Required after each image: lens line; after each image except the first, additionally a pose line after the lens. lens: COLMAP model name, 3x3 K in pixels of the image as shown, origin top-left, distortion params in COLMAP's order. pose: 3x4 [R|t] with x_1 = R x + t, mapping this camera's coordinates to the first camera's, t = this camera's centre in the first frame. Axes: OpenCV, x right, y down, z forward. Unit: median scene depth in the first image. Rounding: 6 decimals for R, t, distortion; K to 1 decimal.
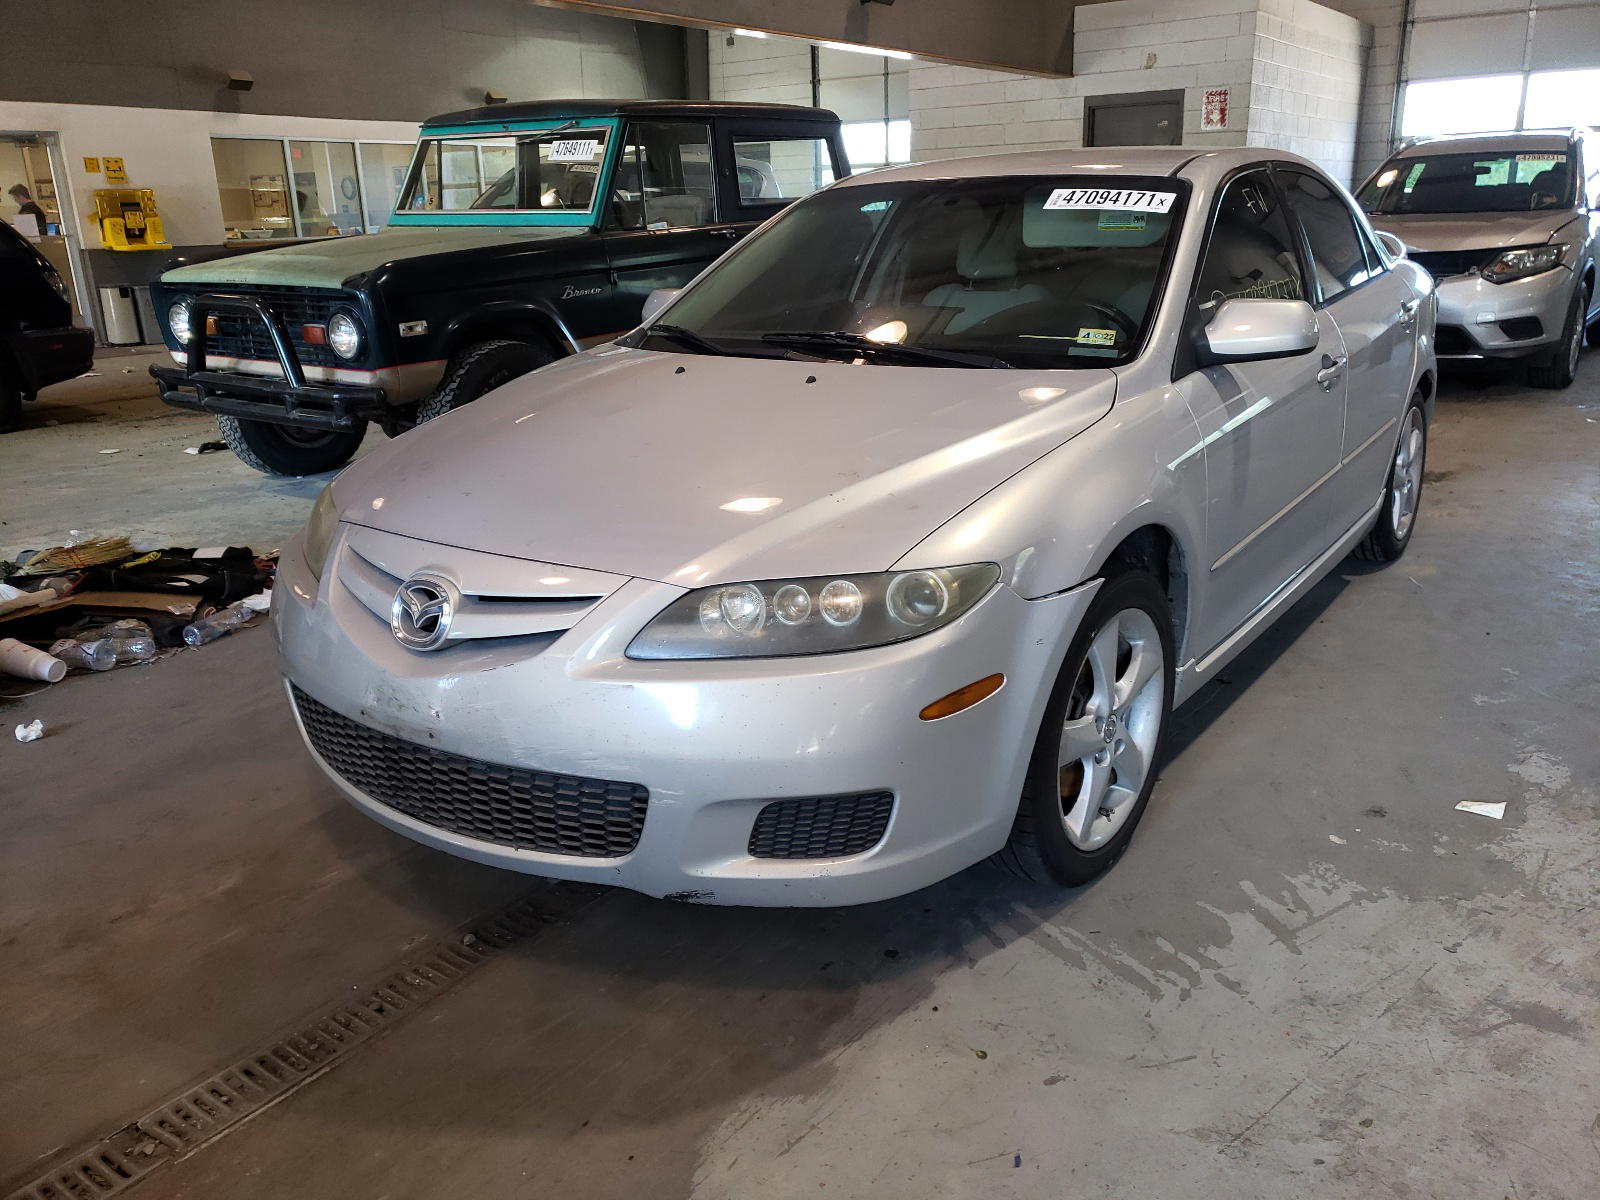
lens RADIAL K [[1257.3, 0, 816.9], [0, 1257.3, 598.2], [0, 0, 1]] dist [0.063729, -0.066241]
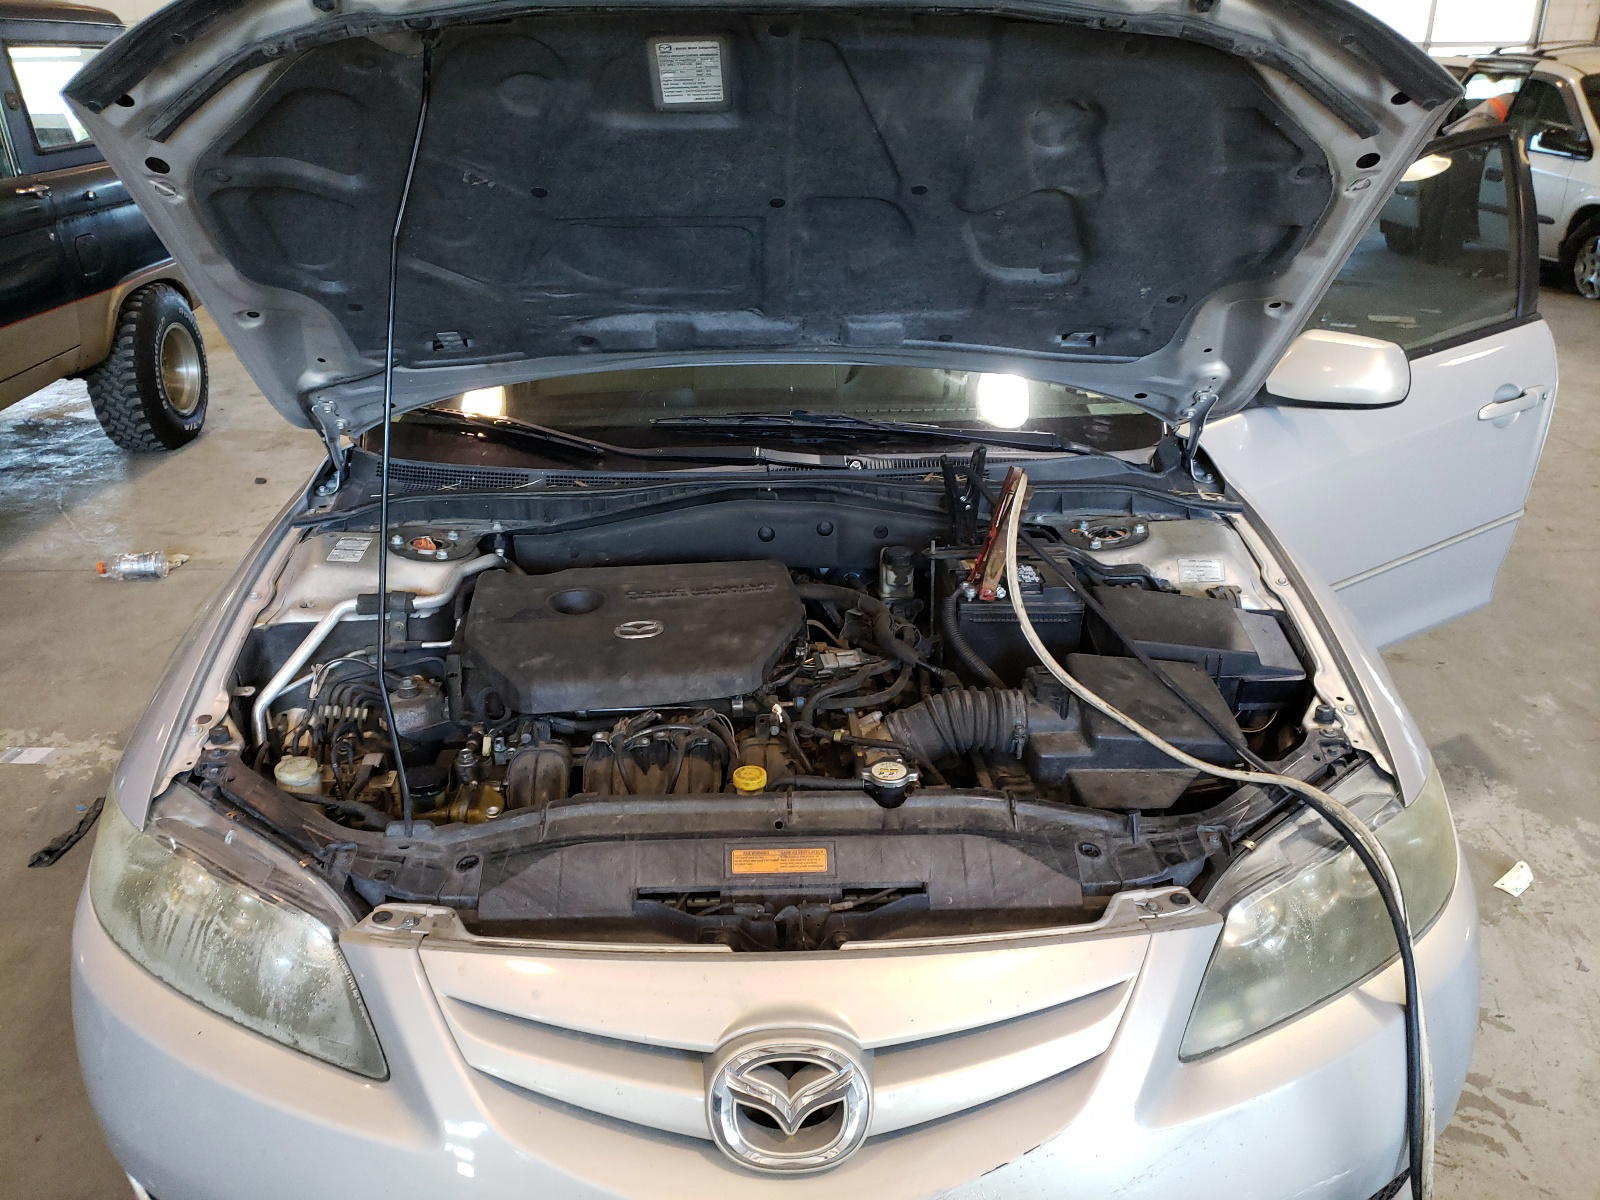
lens RADIAL K [[1257.3, 0, 791.3], [0, 1257.3, 607.3], [0, 0, 1]] dist [0.063729, -0.066241]
pose [[0.800540, -0.210761, 0.560995, -0.532423], [0.165474, 0.977463, 0.131092, -0.250990], [-0.575981, -0.012114, 0.817373, 0.510303]]
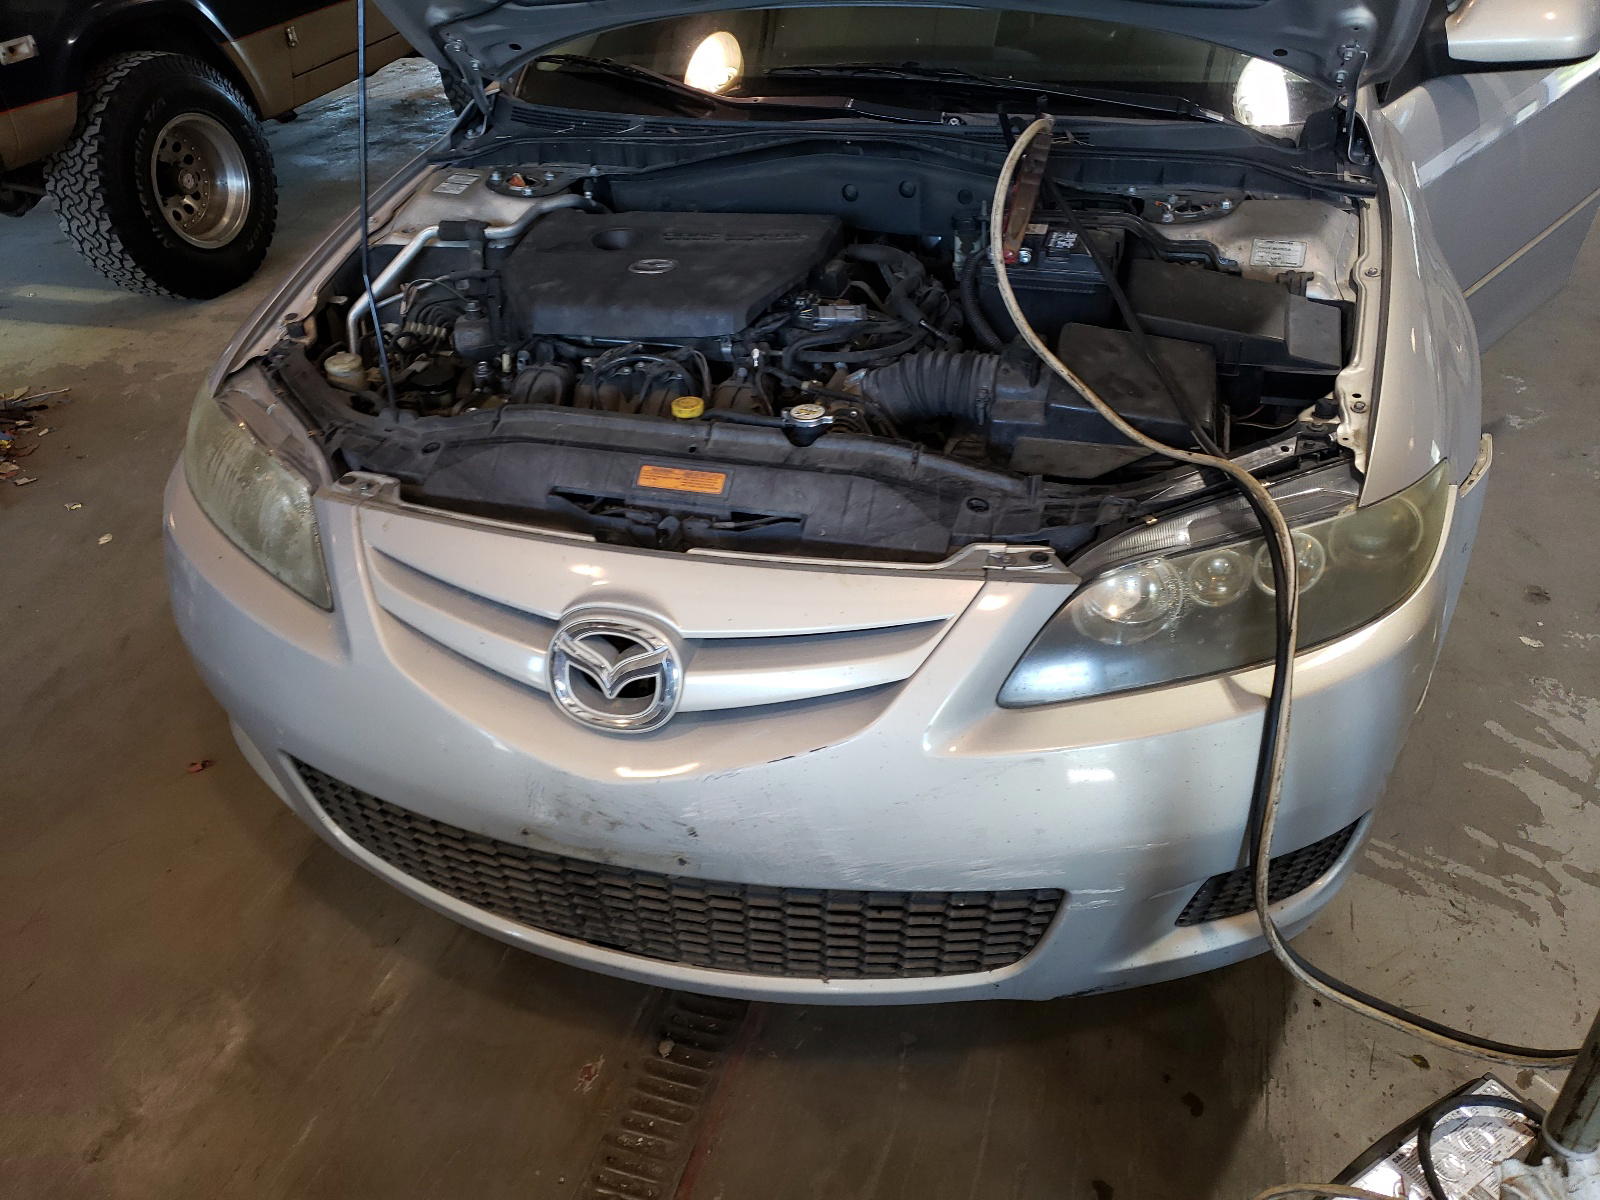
lens RADIAL K [[1257.3, 0, 807.5], [0, 1257.3, 602.9], [0, 0, 1]] dist [0.063729, -0.066241]
pose [[0.945551, -0.191083, 0.263478, -0.349408], [0.113779, 0.952506, 0.282467, -0.169930], [-0.304939, -0.237108, 0.922384, 0.382707]]
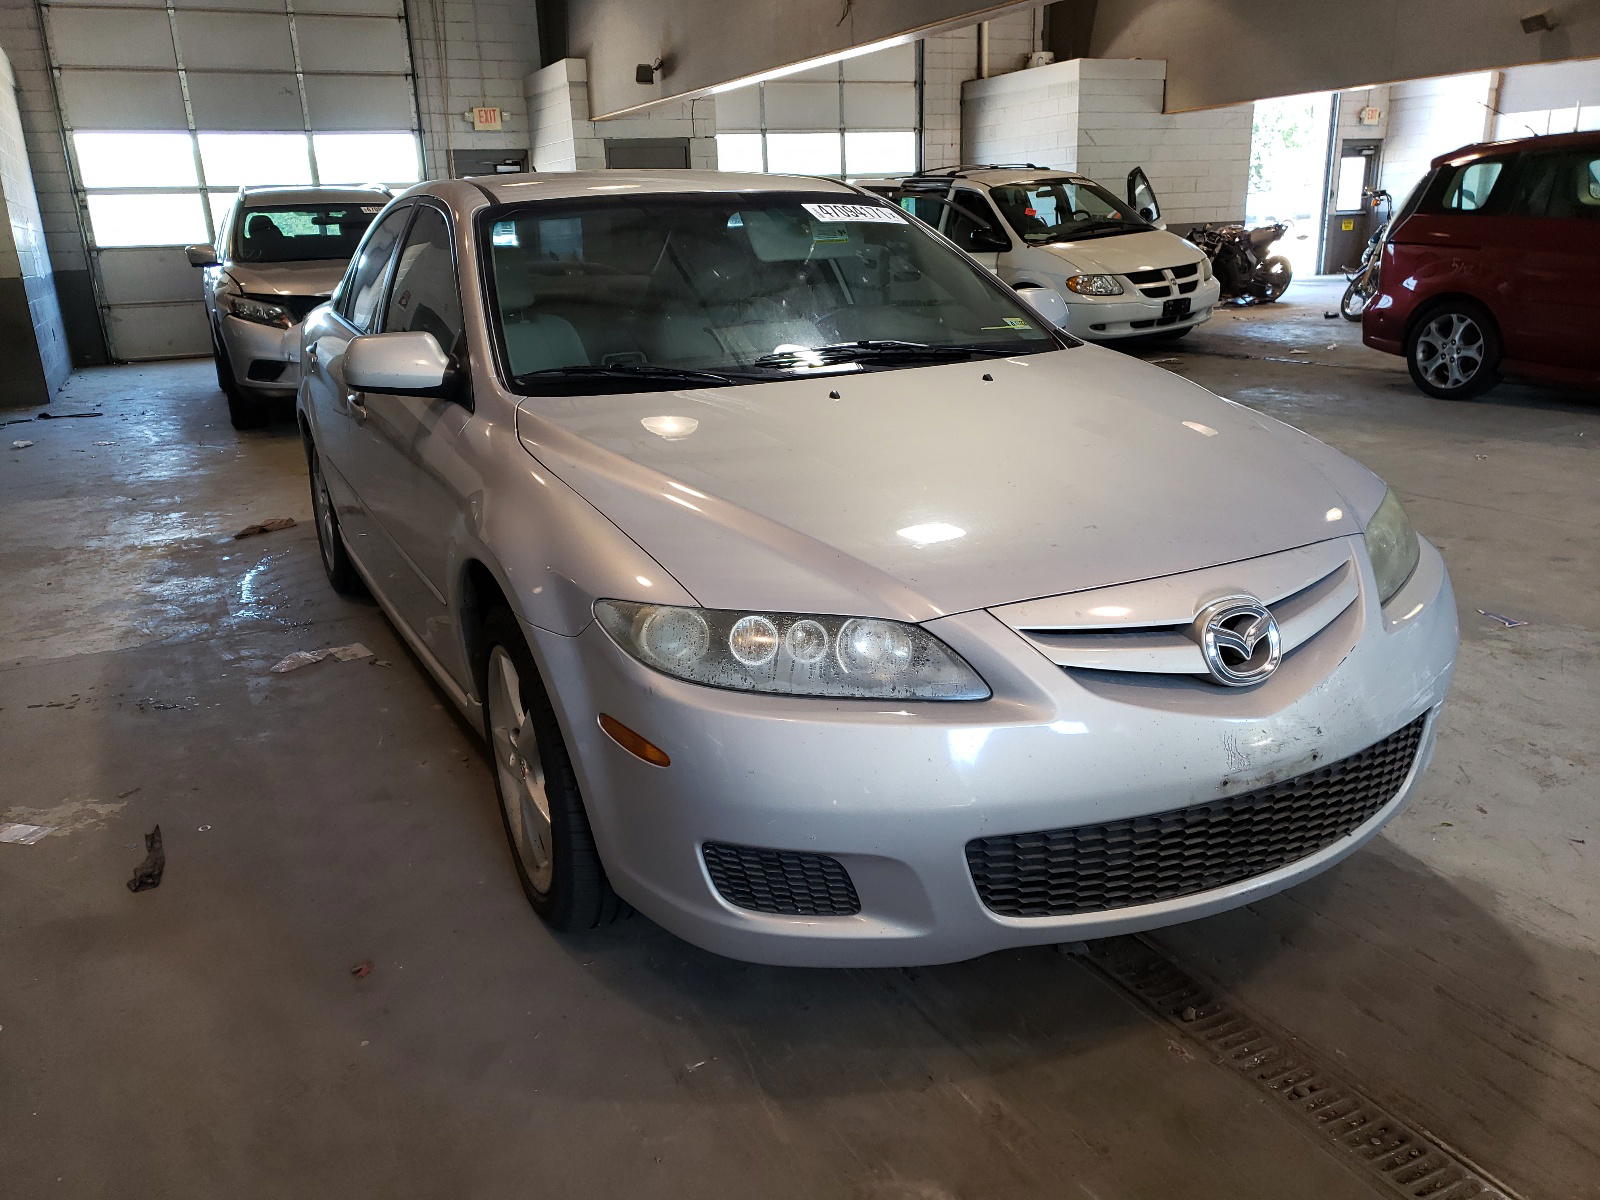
lens RADIAL K [[1257.3, 0, 805.0], [0, 1257.3, 606.9], [0, 0, 1]] dist [0.063729, -0.066241]
pose [[0.451488, -0.249407, 0.856712, -1.118320], [0.283589, 0.950466, 0.127250, -0.198070], [-0.846012, 0.185502, 0.499853, 0.749145]]
